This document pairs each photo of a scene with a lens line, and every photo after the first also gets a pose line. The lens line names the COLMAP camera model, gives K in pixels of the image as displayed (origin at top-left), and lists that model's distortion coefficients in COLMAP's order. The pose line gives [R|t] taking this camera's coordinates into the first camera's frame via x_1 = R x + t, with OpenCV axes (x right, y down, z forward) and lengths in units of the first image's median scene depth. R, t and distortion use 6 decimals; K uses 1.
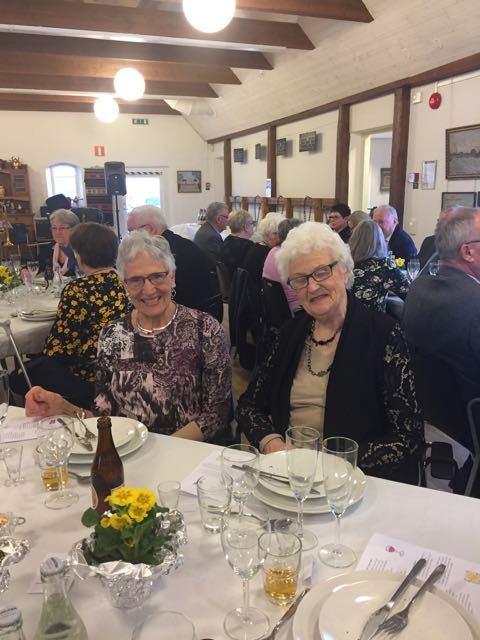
lens RADIAL K [[553.2, 0, 240.0], [0, 553.2, 320.0], [0, 0, 1]] dist [0.089054, -0.124190]
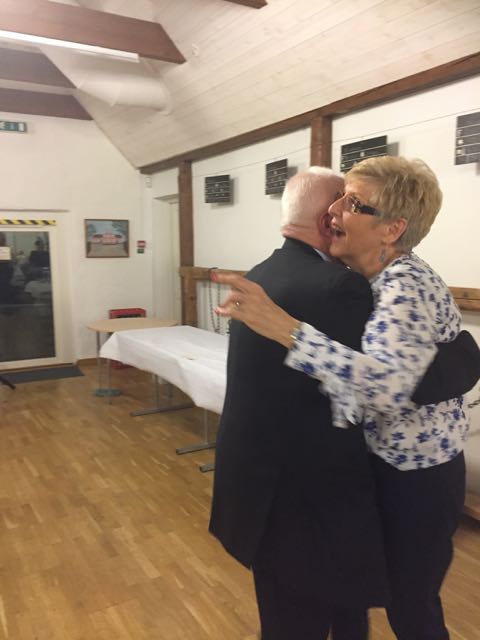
lens RADIAL K [[553.2, 0, 240.0], [0, 553.2, 320.0], [0, 0, 1]] dist [0.089054, -0.124190]
pose [[0.985621, -0.014384, 0.168357, -0.058633], [0.028964, 0.996005, -0.084470, -0.123575], [-0.166470, 0.088131, 0.982100, 0.464264]]
